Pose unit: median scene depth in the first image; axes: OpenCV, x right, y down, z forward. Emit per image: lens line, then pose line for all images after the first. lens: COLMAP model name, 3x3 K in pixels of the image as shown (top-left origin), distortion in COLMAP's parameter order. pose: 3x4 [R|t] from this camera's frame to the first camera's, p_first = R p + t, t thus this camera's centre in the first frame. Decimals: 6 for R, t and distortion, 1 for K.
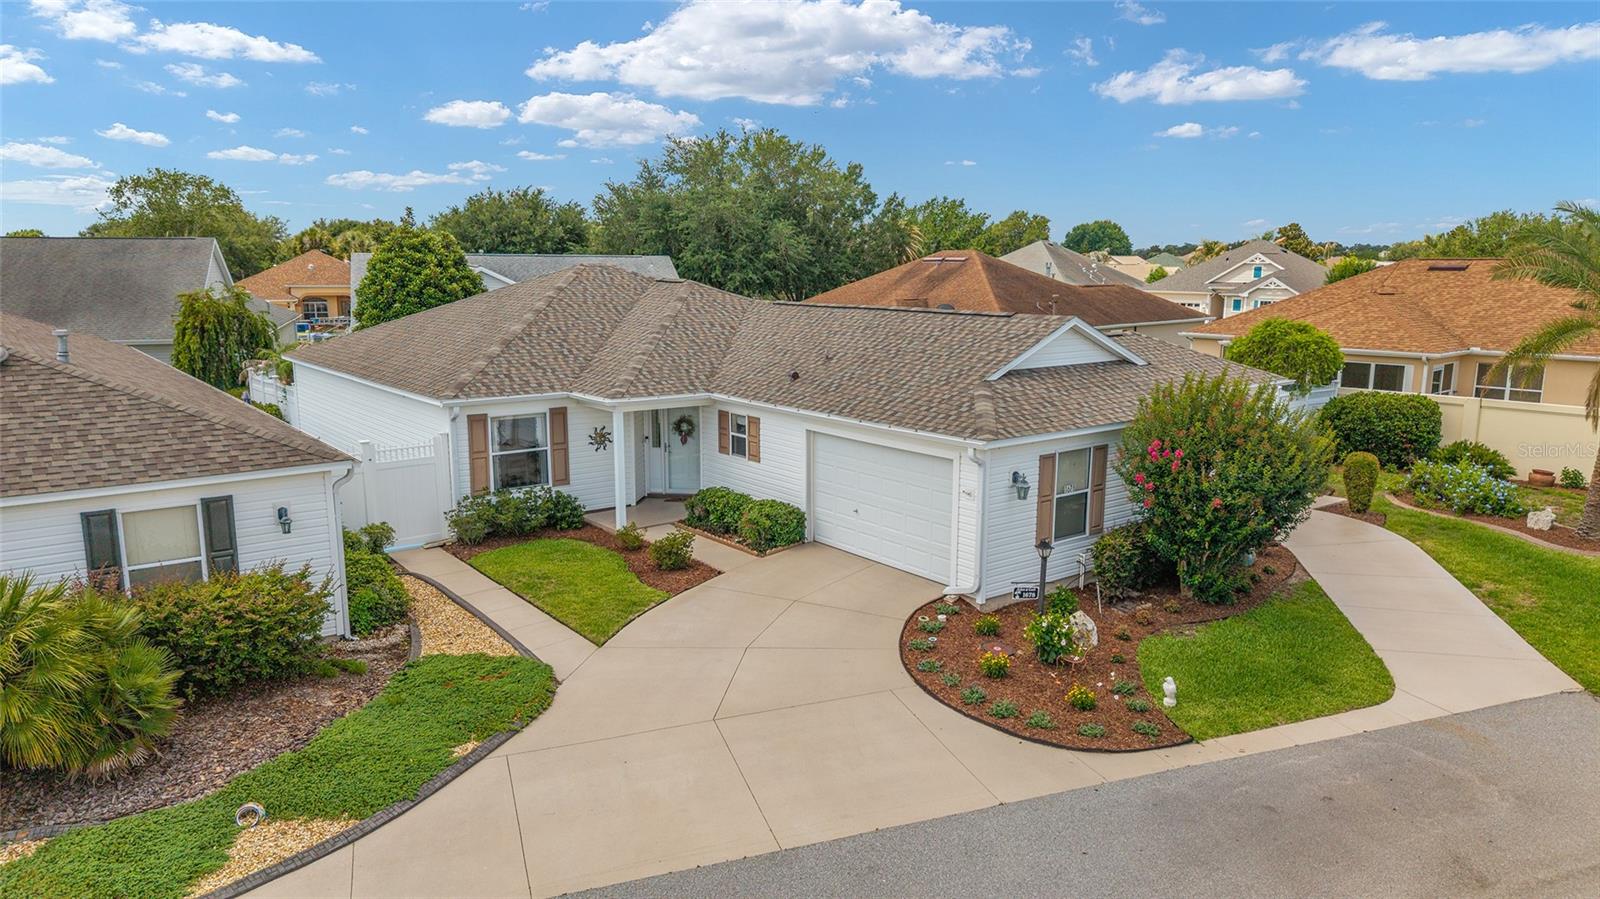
lens RADIAL K [[1082.9, 0, 807.7], [0, 1082.9, 443.9], [0, 0, 1]] dist [0.001165, -0.015035]
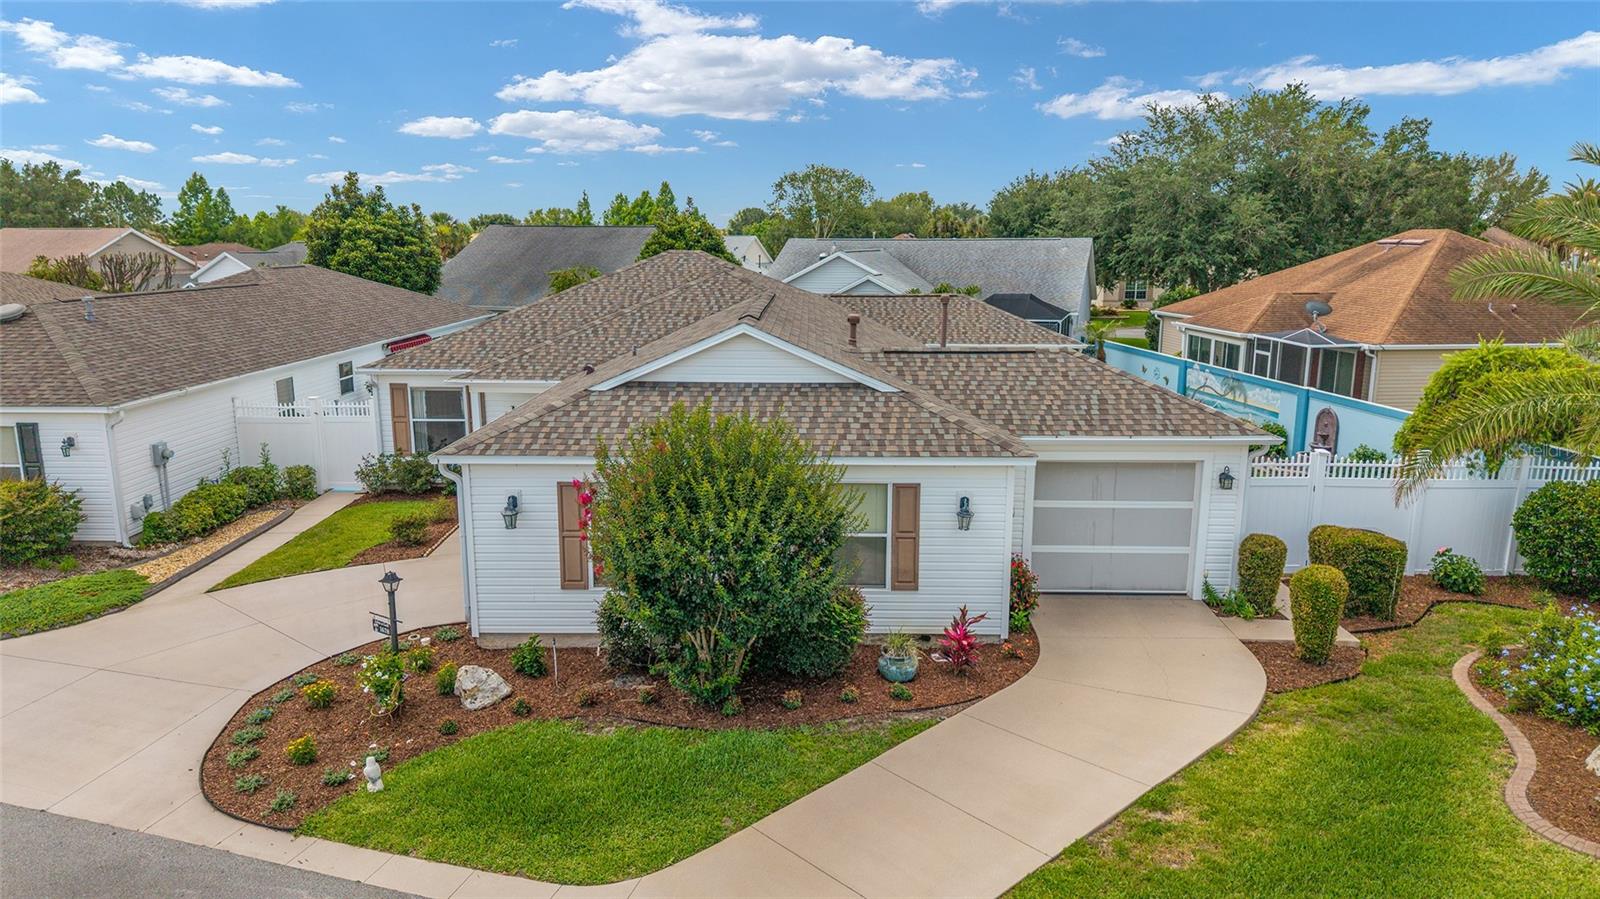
lens RADIAL K [[1082.9, 0, 805.0], [0, 1082.9, 452.8], [0, 0, 1]] dist [0.001165, -0.015035]
pose [[0.782110, 0.121780, -0.611125, 0.818499], [-0.108218, 0.992360, 0.059253, -0.077229], [0.613672, 0.019792, 0.789313, 0.416939]]
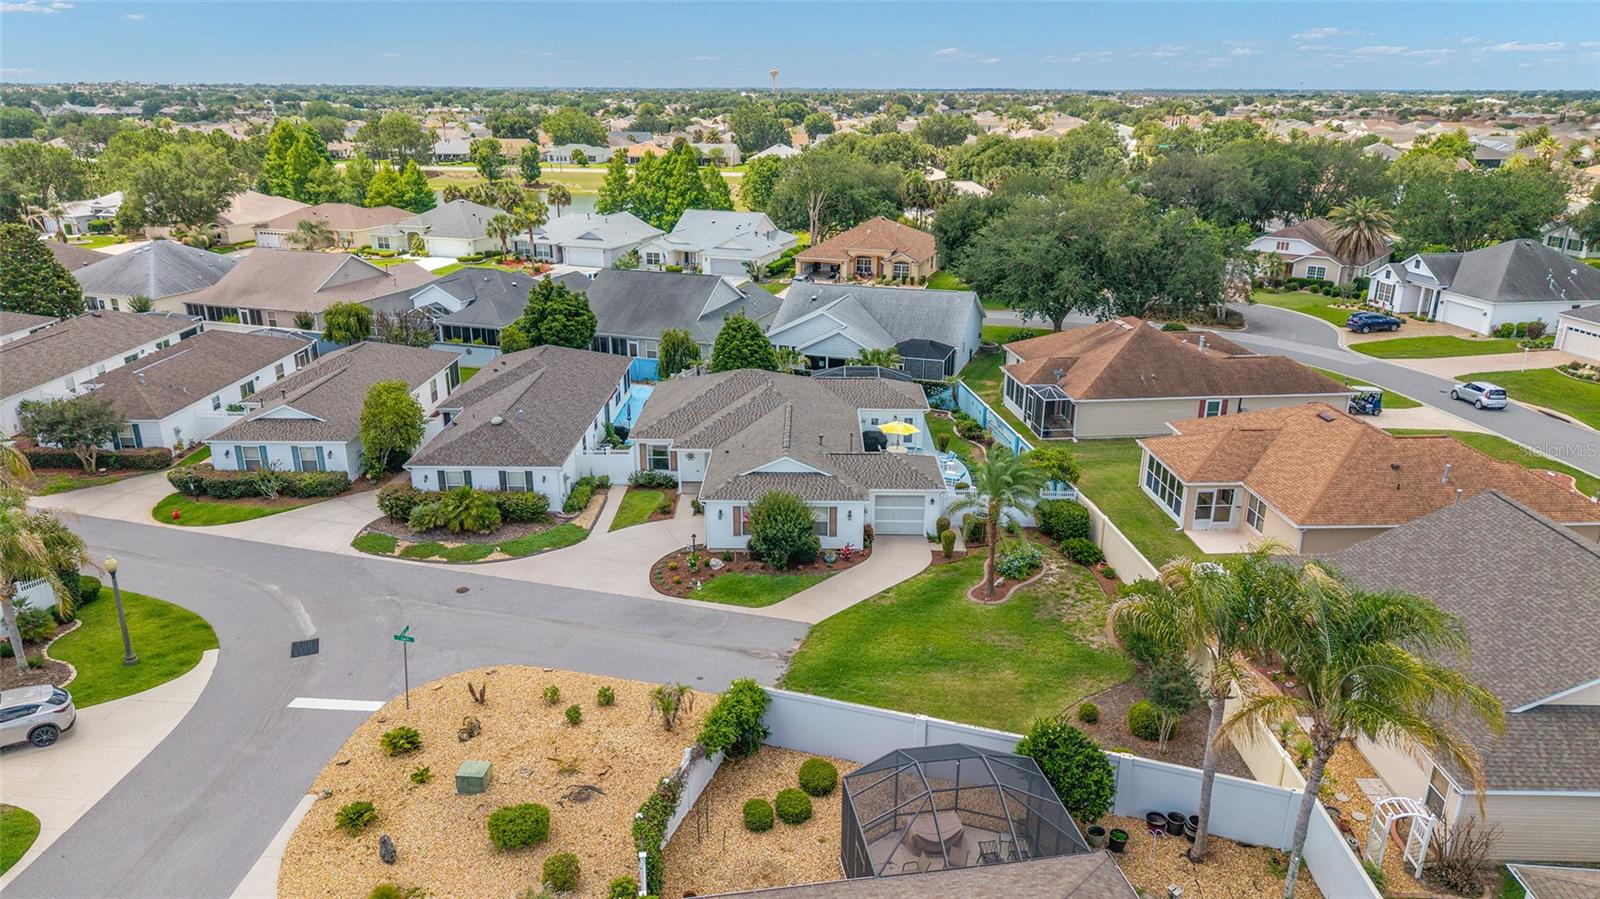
lens RADIAL K [[1082.9, 0, 797.0], [0, 1082.9, 448.9], [0, 0, 1]] dist [0.001165, -0.015035]
pose [[0.779371, 0.195213, -0.595376, 1.933175], [-0.107307, 0.977773, 0.180126, -0.644201], [0.617305, -0.076497, 0.782996, -1.111757]]
